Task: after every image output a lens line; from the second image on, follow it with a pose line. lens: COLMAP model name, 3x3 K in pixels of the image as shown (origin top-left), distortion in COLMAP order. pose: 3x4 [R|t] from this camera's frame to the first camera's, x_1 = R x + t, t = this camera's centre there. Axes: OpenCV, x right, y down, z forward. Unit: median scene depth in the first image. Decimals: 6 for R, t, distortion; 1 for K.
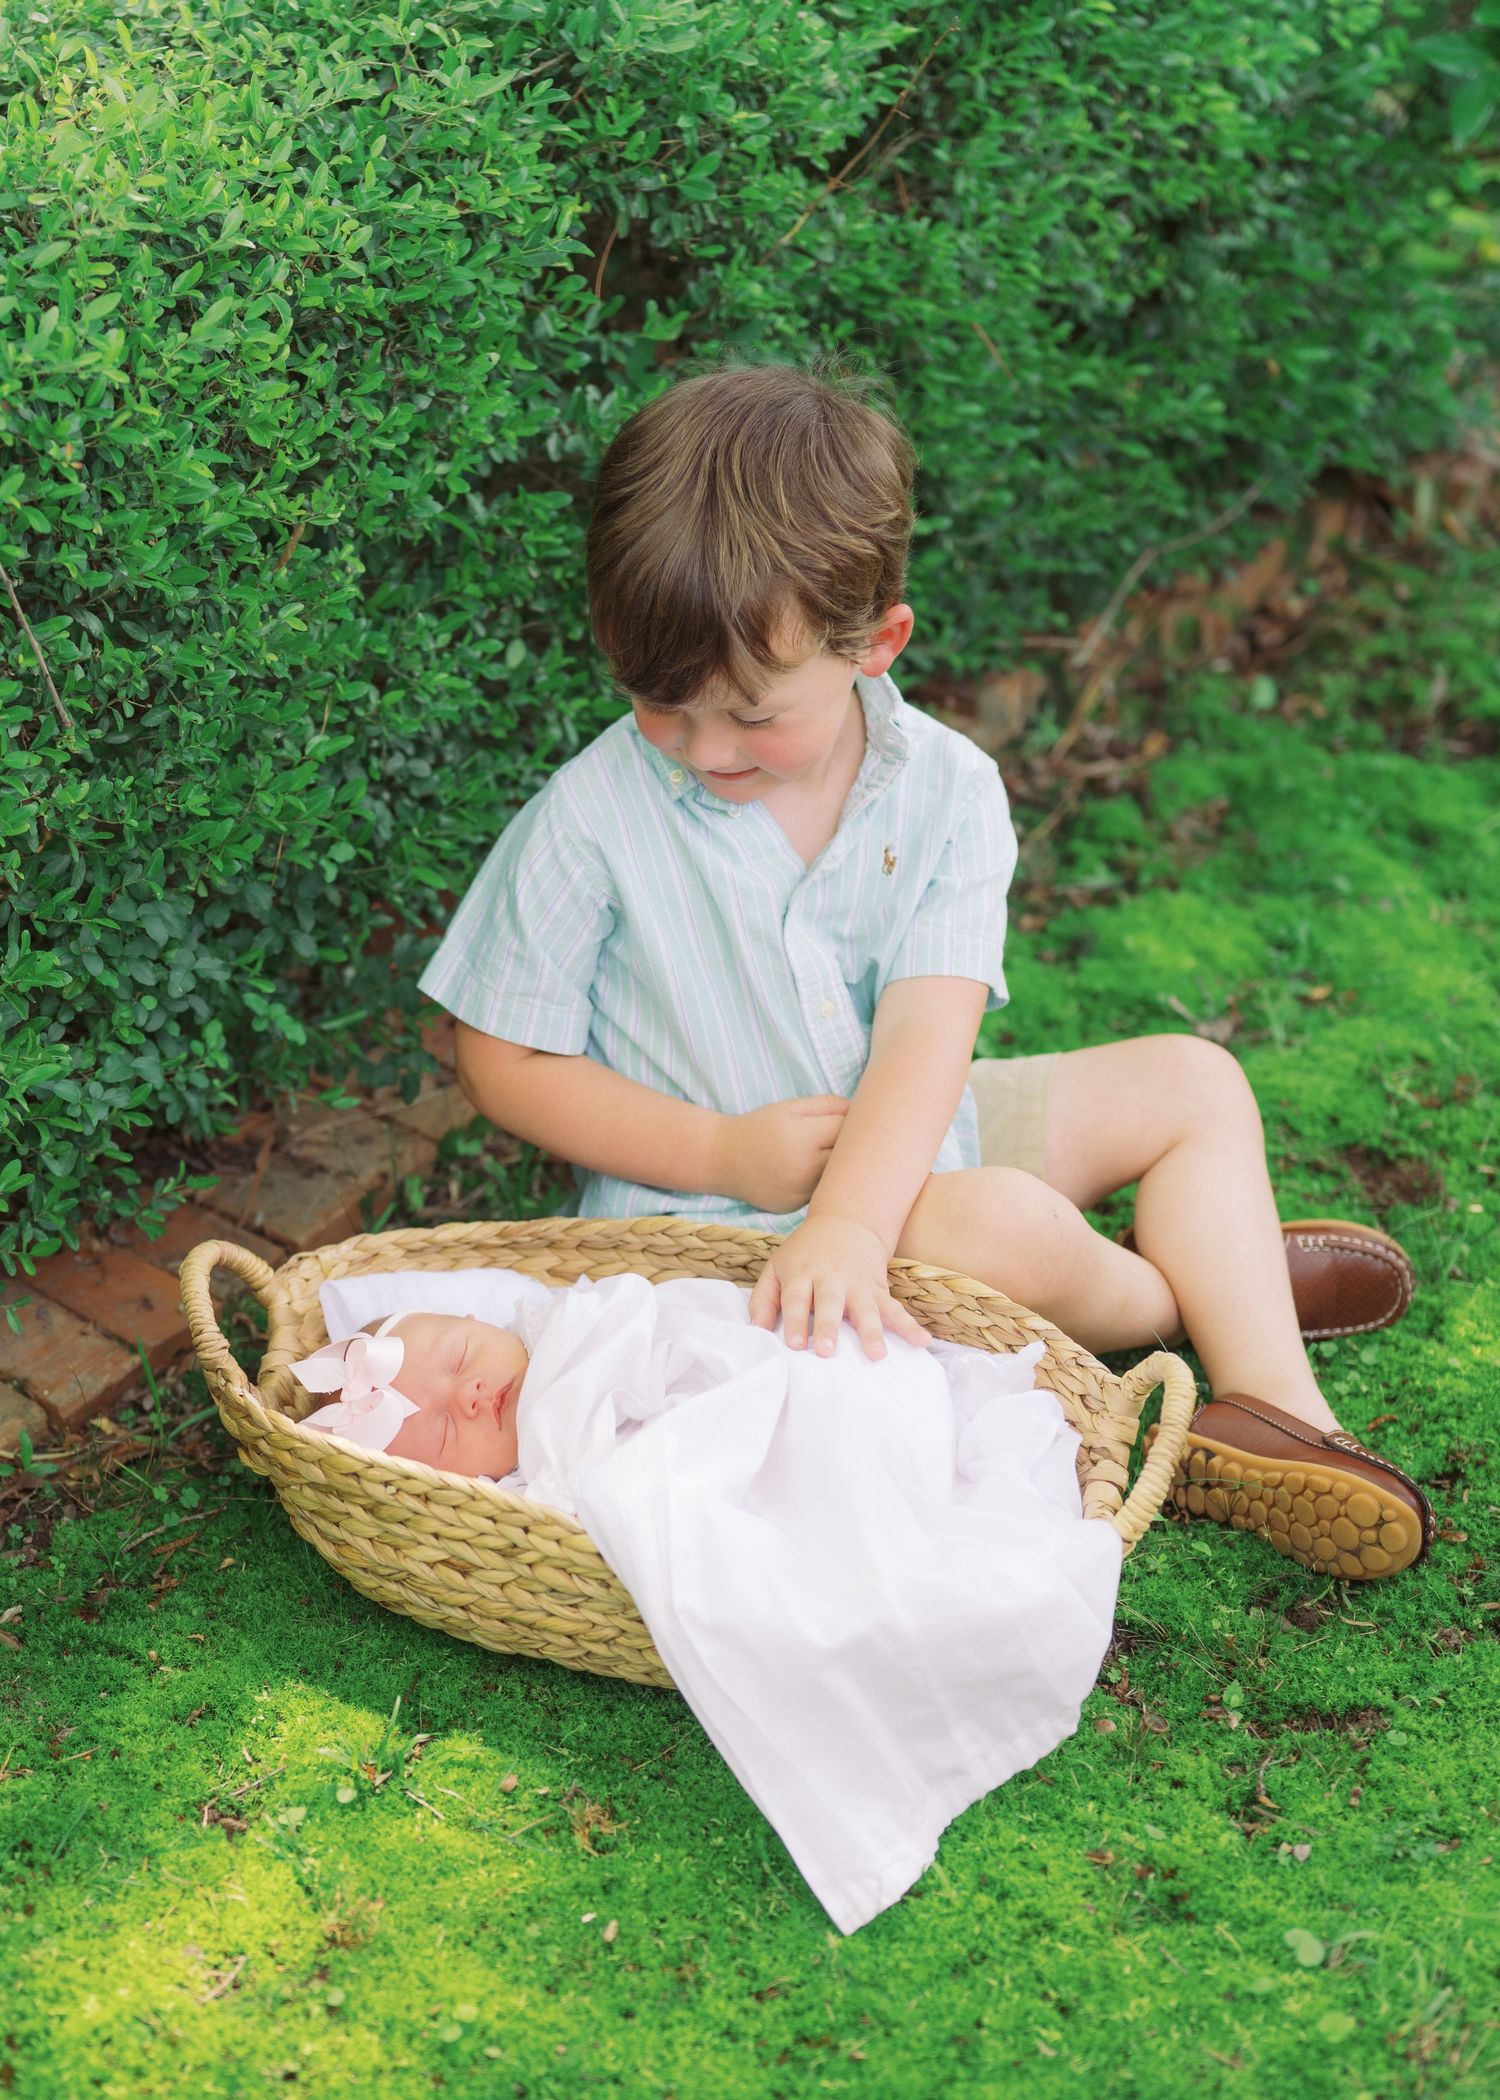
lens RADIAL K [[3556.2, 0, 645.9], [0, 3556.2, 1173.0], [0, 0, 1]] dist [0.008583, -0.054002]
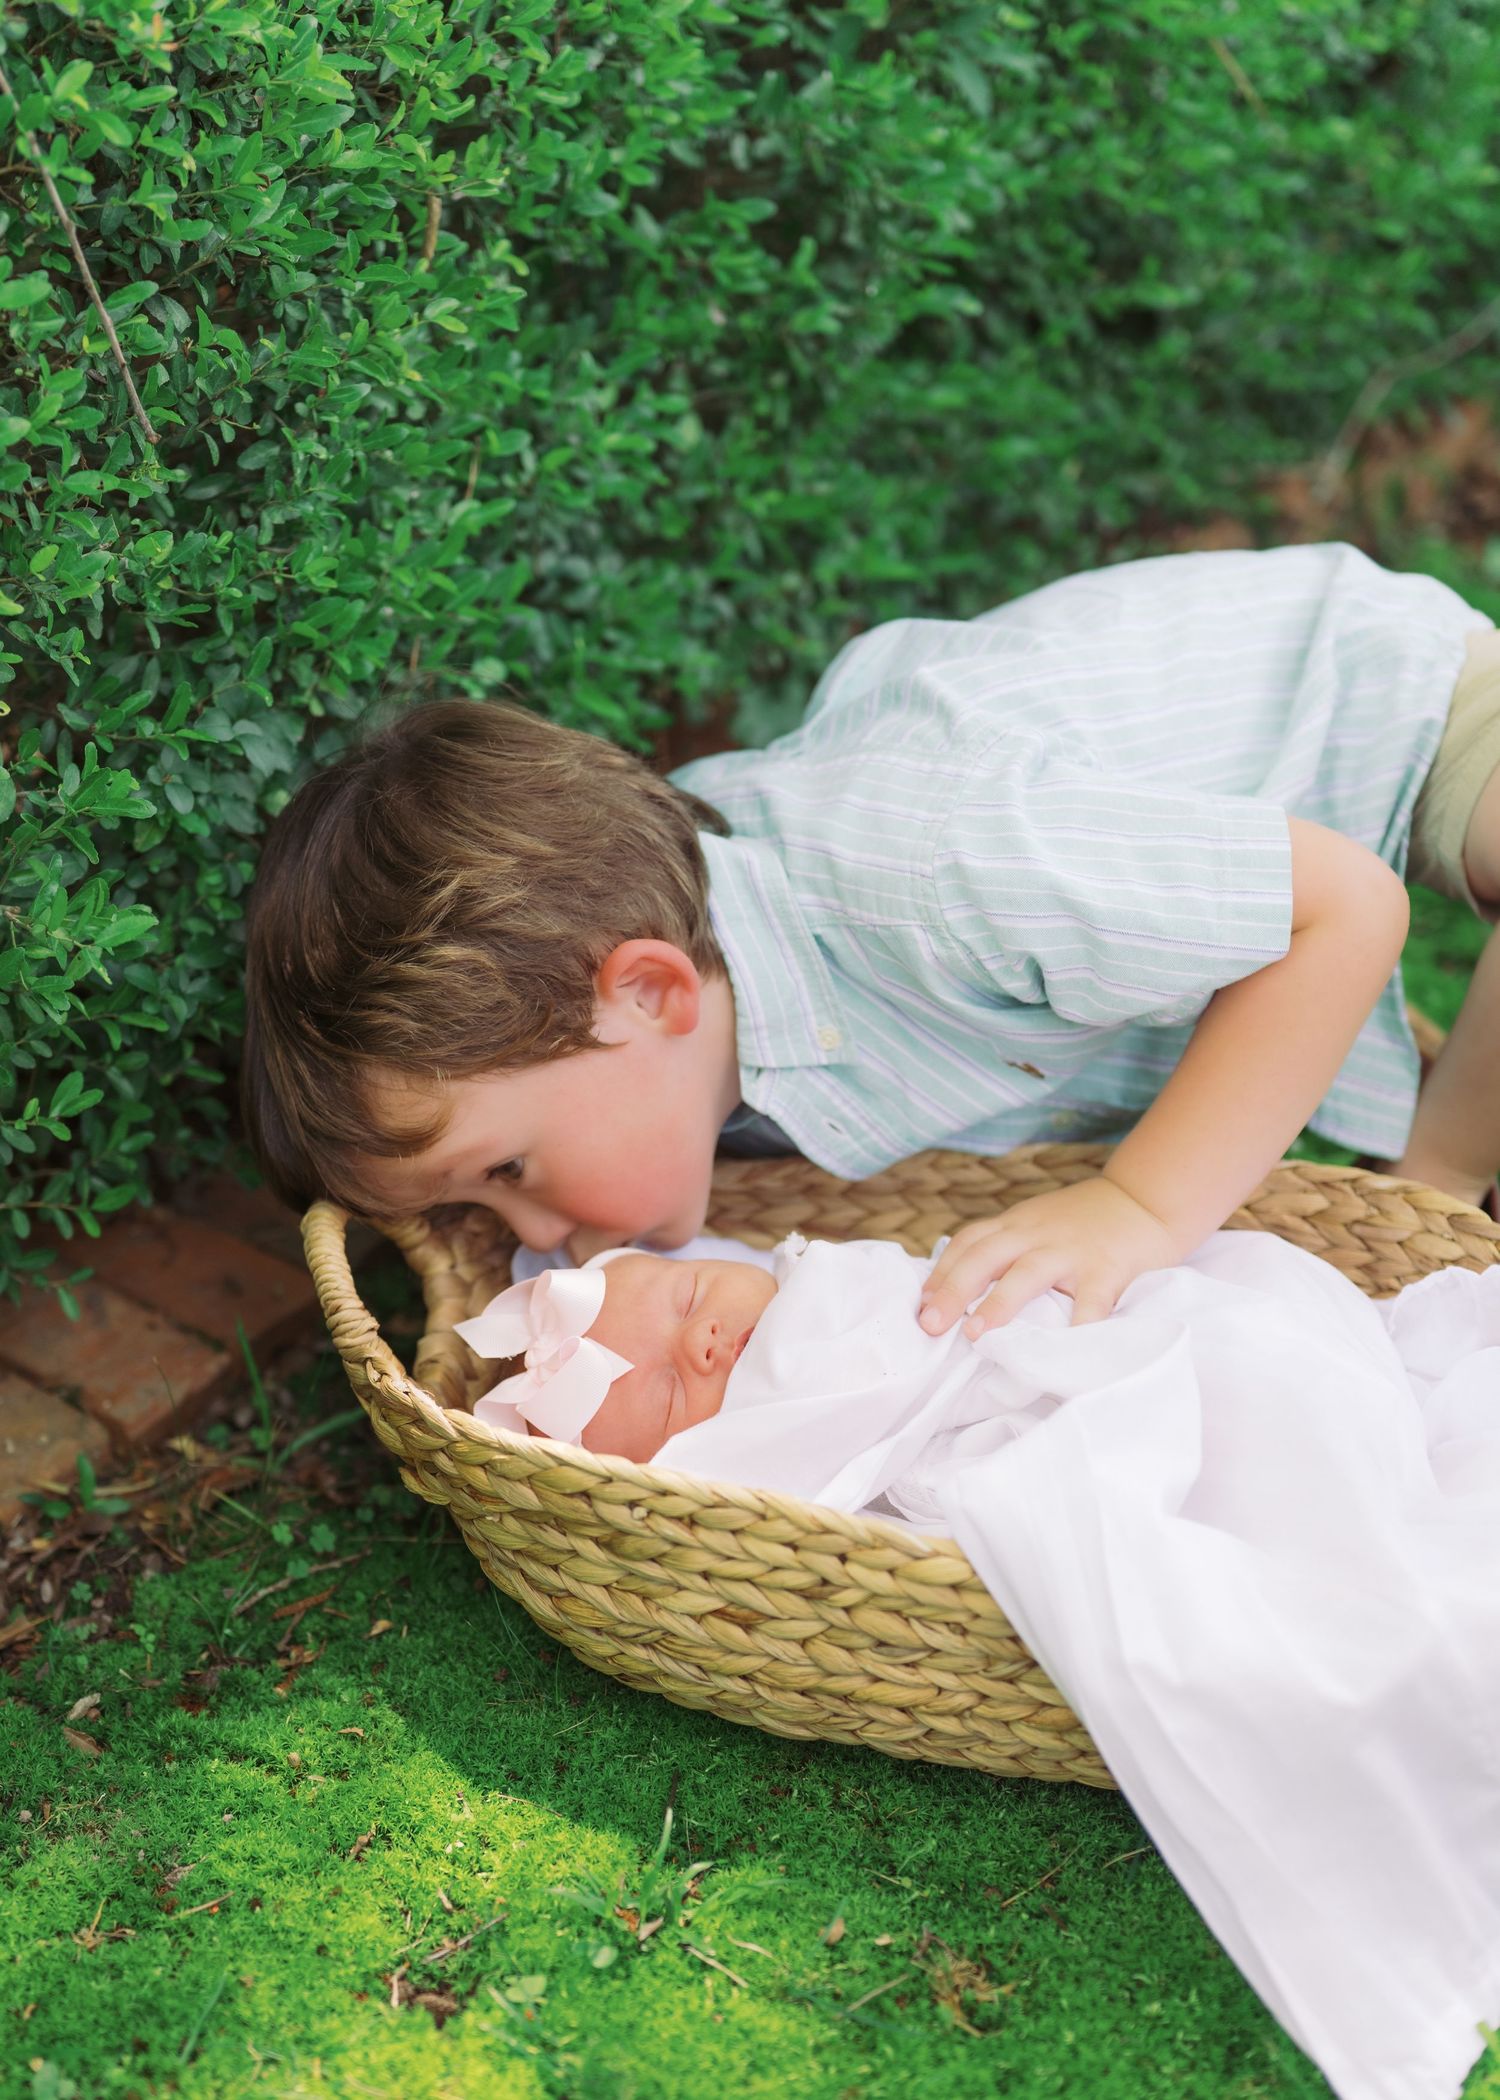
lens RADIAL K [[3556.2, 0, 645.9], [0, 3556.2, 1173.0], [0, 0, 1]] dist [0.008583, -0.054002]
pose [[0.999320, -0.022519, 0.029211, -0.087158], [0.023203, 0.999459, -0.023299, 0.037687], [-0.028671, 0.023961, 0.999302, 0.291724]]
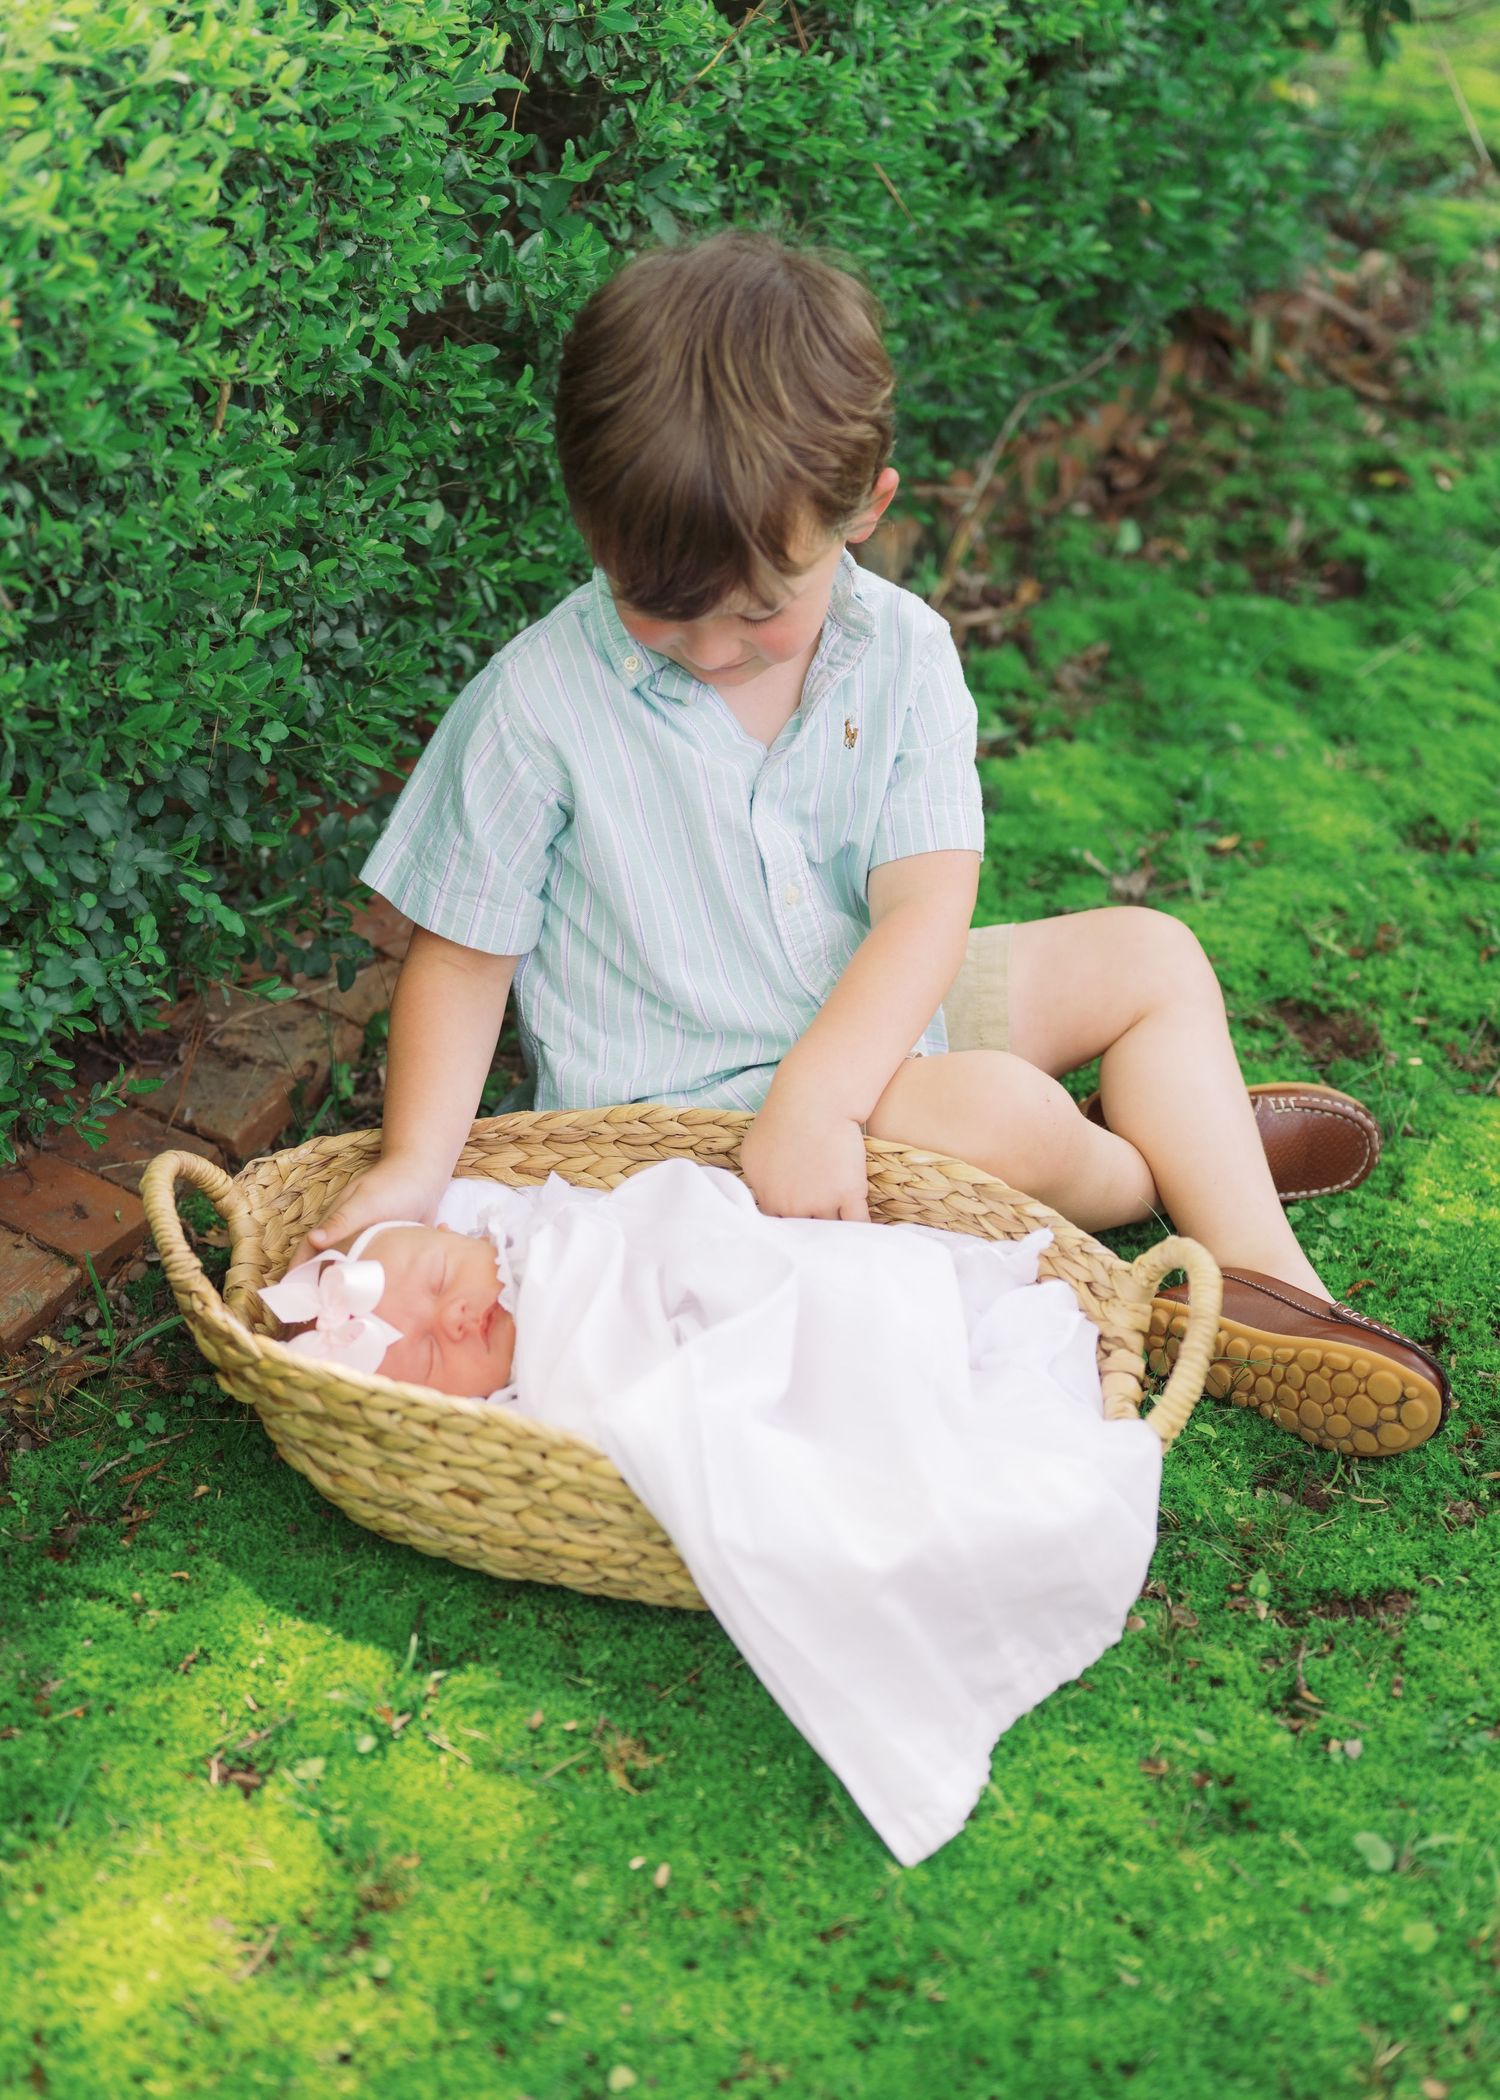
lens RADIAL K [[3358.6, 0, 747.0], [0, 3358.6, 1178.1], [0, 0, 1]] dist [0.006940, -0.034697]
pose [[0.993330, -0.036470, 0.109391, -0.071326], [0.030010, 0.997739, 0.060128, -0.024414], [-0.111336, -0.056444, 0.992179, 0.103313]]
